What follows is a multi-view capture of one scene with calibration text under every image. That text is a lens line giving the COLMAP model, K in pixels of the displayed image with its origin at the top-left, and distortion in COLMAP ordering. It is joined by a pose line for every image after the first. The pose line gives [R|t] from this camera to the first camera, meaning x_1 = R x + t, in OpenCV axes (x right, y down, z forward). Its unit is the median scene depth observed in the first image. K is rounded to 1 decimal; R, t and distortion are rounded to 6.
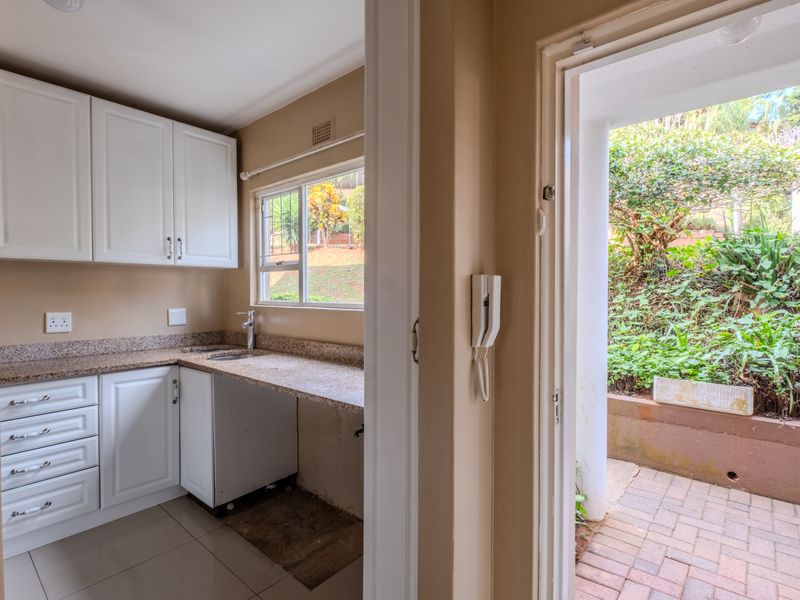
lens RADIAL K [[409.0, 0, 396.3], [0, 409.0, 295.0], [0, 0, 1]] dist [0.003691, -0.002029]
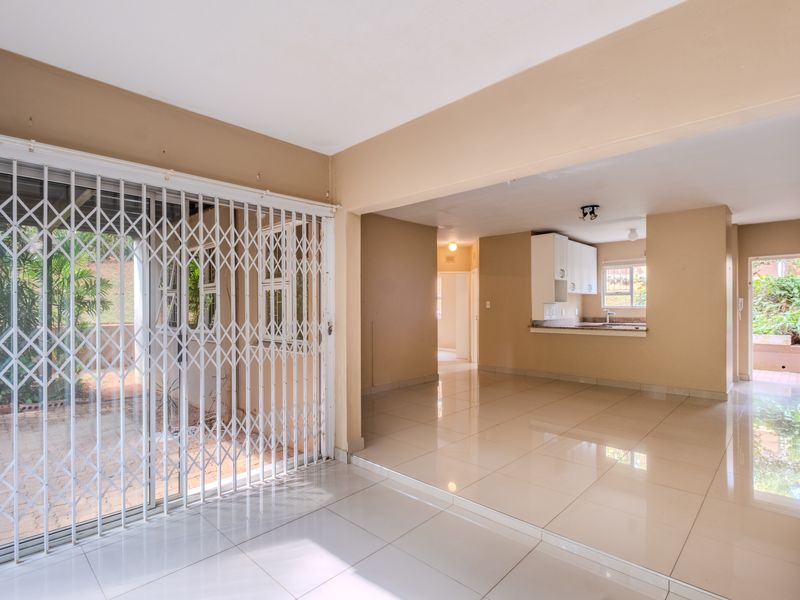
lens RADIAL K [[409.0, 0, 404.9], [0, 409.0, 306.6], [0, 0, 1]] dist [0.003691, -0.002029]
pose [[0.999130, -0.002722, -0.041623, -1.953067], [0.002441, 0.999974, -0.006794, 0.041518], [0.041641, 0.006686, 0.999110, -2.264195]]
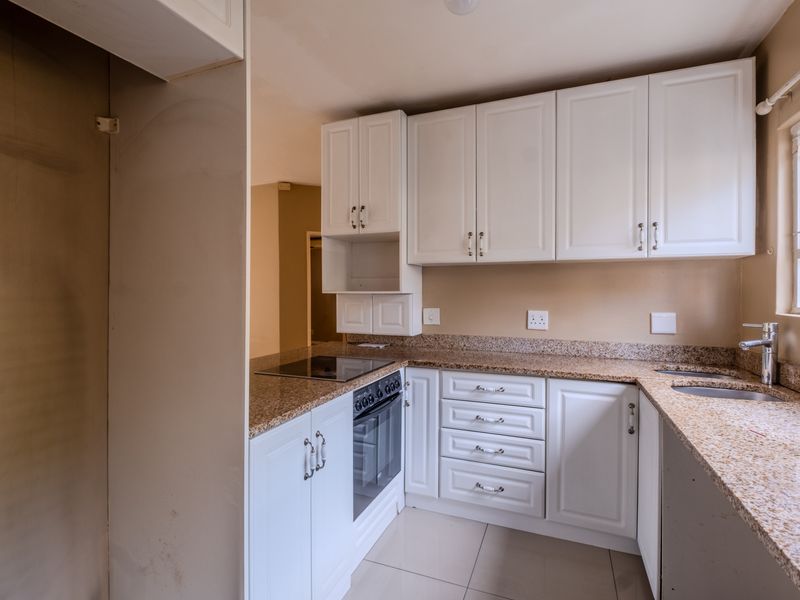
lens RADIAL K [[409.0, 0, 400.2], [0, 409.0, 292.3], [0, 0, 1]] dist [0.003691, -0.002029]
pose [[0.312117, 0.006098, -0.950024, 0.066046], [-0.008642, 0.999956, 0.003580, -0.005317], [0.950004, 0.007093, 0.312157, 0.327838]]
